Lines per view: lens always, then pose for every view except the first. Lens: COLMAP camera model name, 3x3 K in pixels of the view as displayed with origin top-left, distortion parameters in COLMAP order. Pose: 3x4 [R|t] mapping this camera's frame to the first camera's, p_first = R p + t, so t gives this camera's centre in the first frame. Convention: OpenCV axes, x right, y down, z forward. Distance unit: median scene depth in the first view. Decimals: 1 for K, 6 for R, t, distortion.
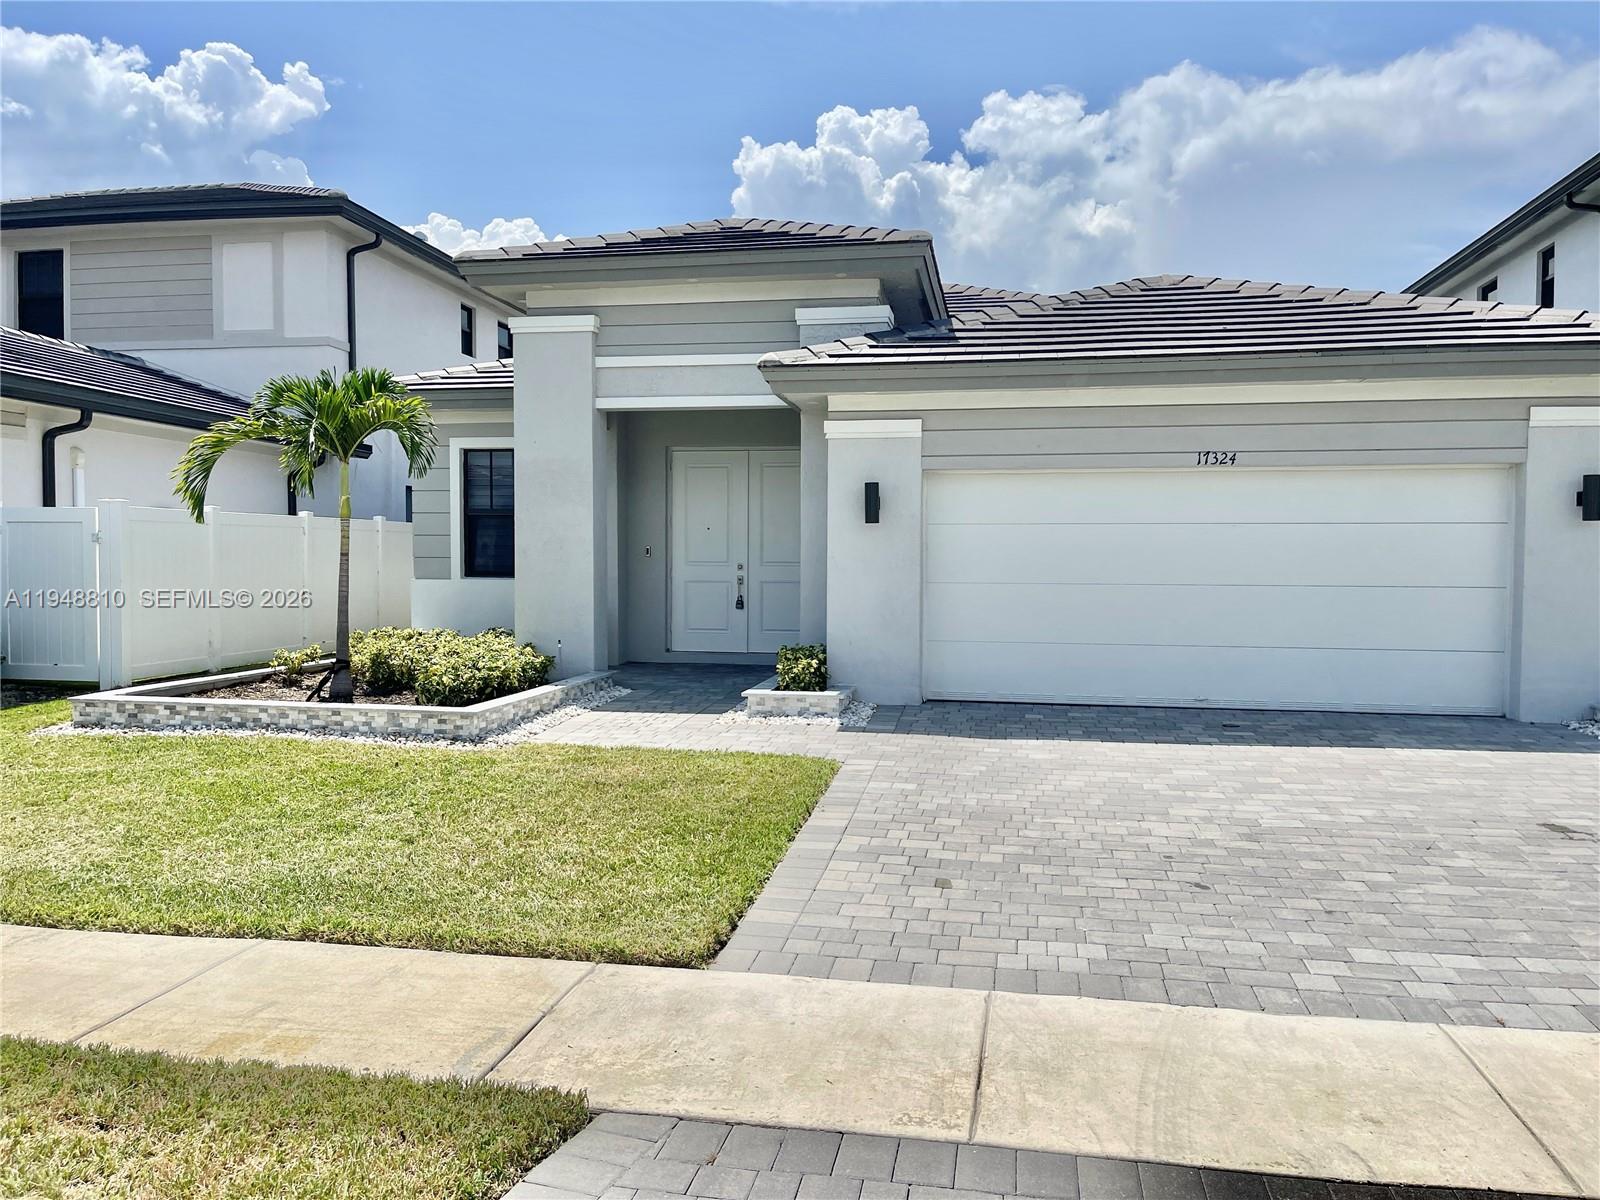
lens RADIAL K [[1208.3, 0, 793.3], [0, 1208.3, 605.2], [0, 0, 1]] dist [0.056107, -0.058616]
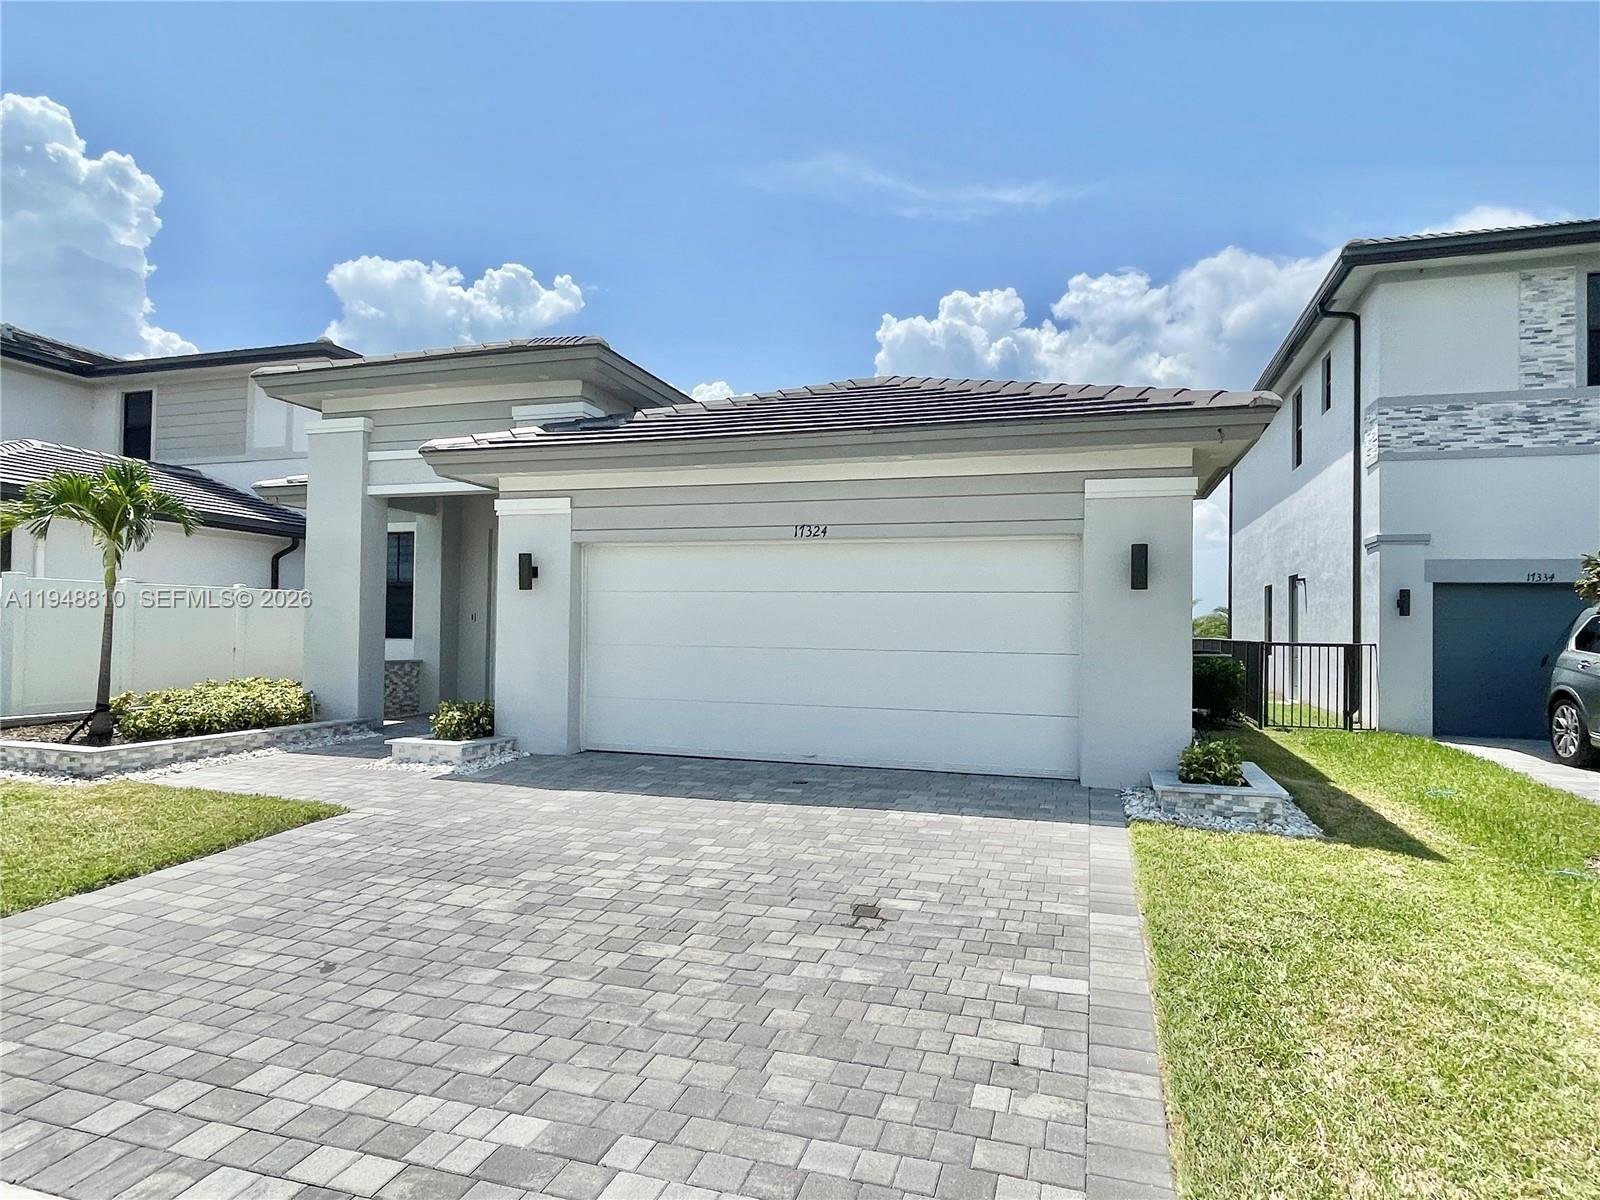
lens RADIAL K [[932.9, 0, 795.6], [0, 932.9, 609.8], [0, 0, 1]] dist [-0.010353, 0.007504]
pose [[0.991883, 0.006160, -0.127003, 0.444720], [-0.013874, 0.998106, -0.059940, -0.001601], [0.126393, 0.061216, 0.990090, 0.190348]]
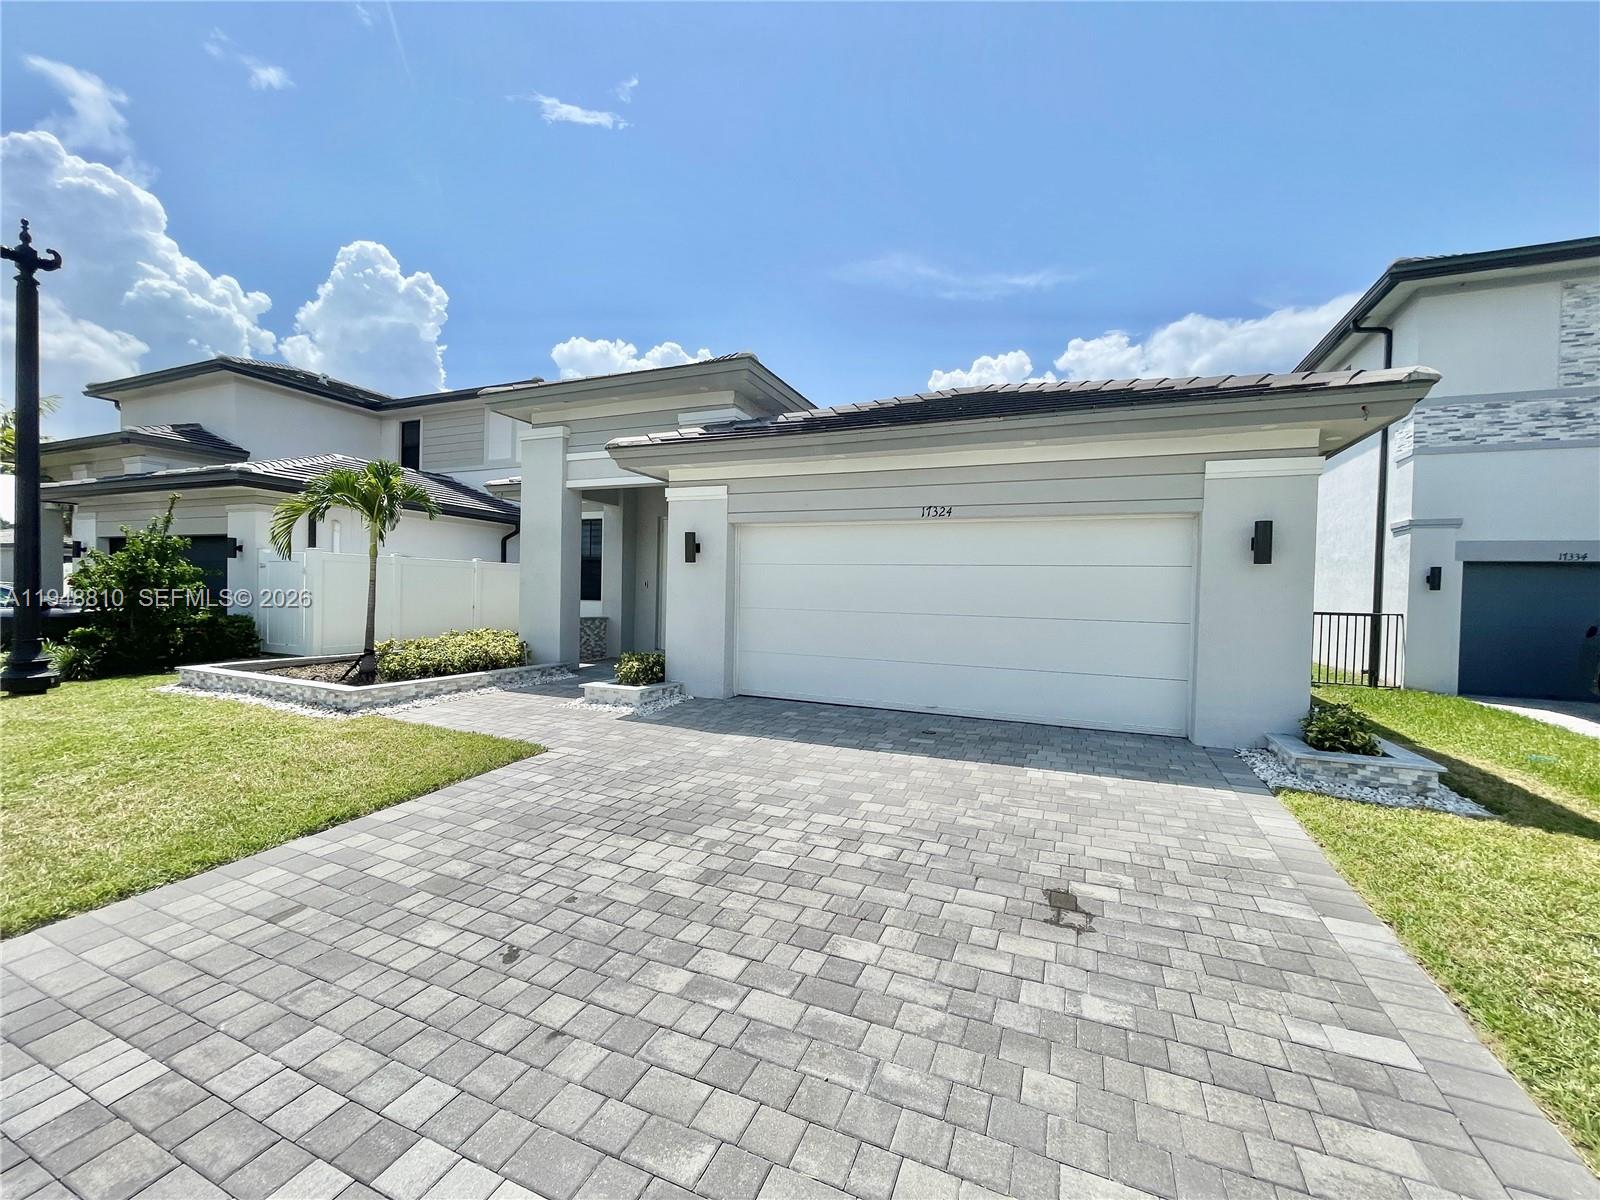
lens RADIAL K [[650.8, 0, 798.2], [0, 650.8, 603.1], [0, 0, 1]] dist [-0.004187, 0.001750]
pose [[0.974646, 0.021216, -0.222746, 0.363863], [-0.027218, 0.999343, -0.023913, -0.009055], [0.222093, 0.029369, 0.974583, 0.336934]]
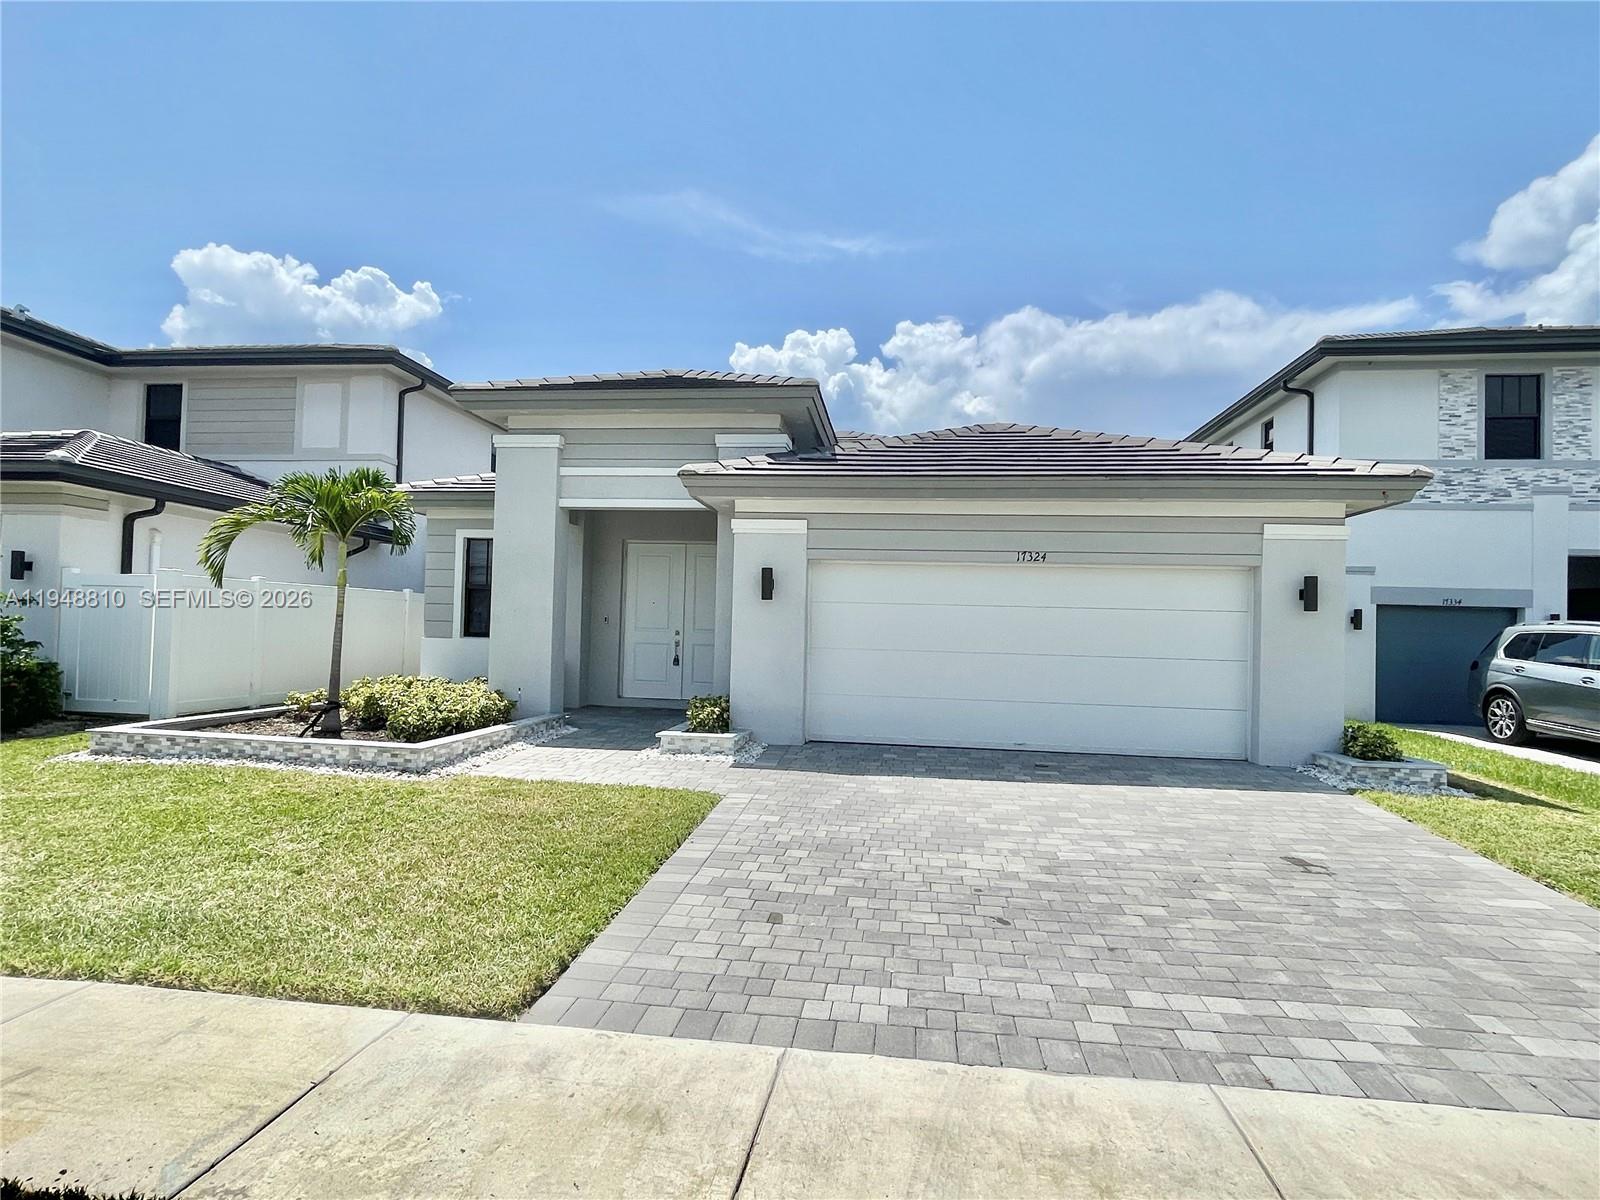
lens RADIAL K [[848.4, 0, 803.5], [0, 848.4, 610.6], [0, 0, 1]] dist [-0.004633, 0.000942]
pose [[0.998216, 0.022761, 0.055201, 0.057930], [-0.019294, 0.997855, -0.062552, -0.002269], [-0.056506, 0.061376, 0.996514, 0.120466]]
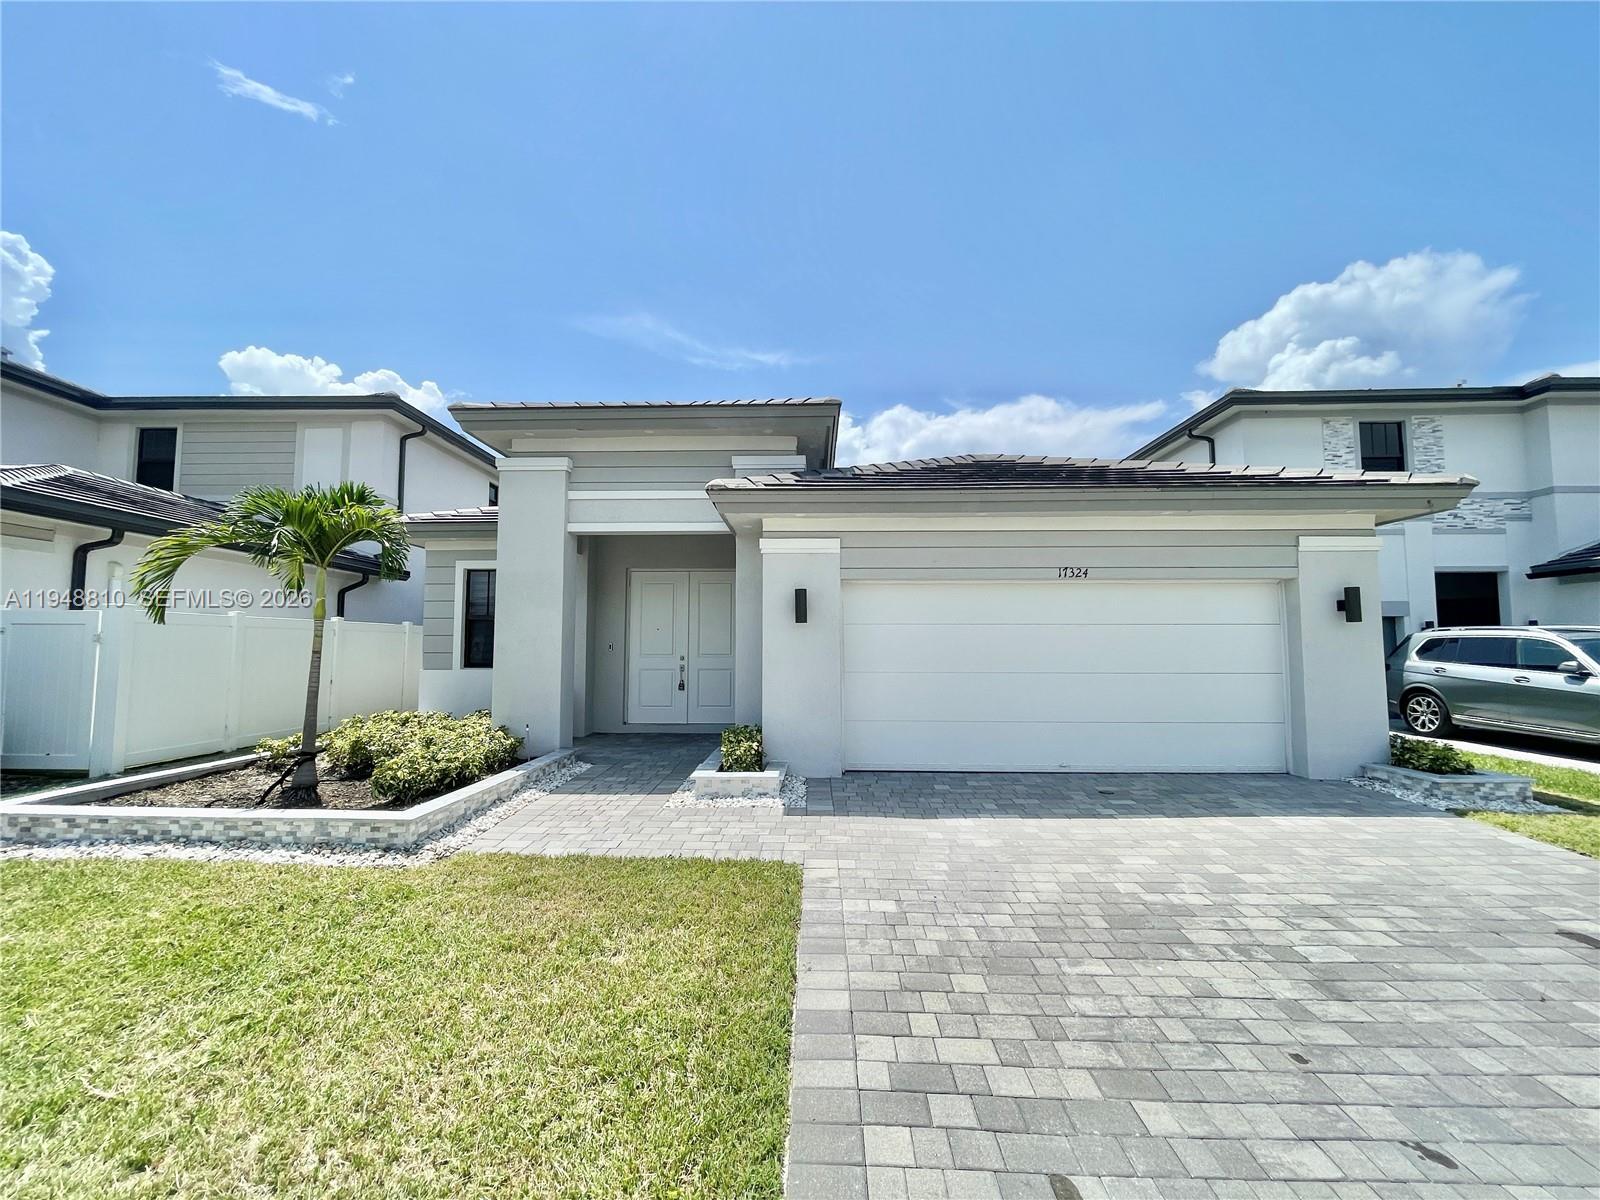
lens RADIAL K [[650.8, 0, 801.9], [0, 650.8, 603.2], [0, 0, 1]] dist [-0.004187, 0.001750]
pose [[0.988012, 0.006083, 0.154256, -0.035111], [0.010785, 0.994062, -0.108278, -0.019227], [-0.153998, 0.108644, 0.982080, 0.387547]]
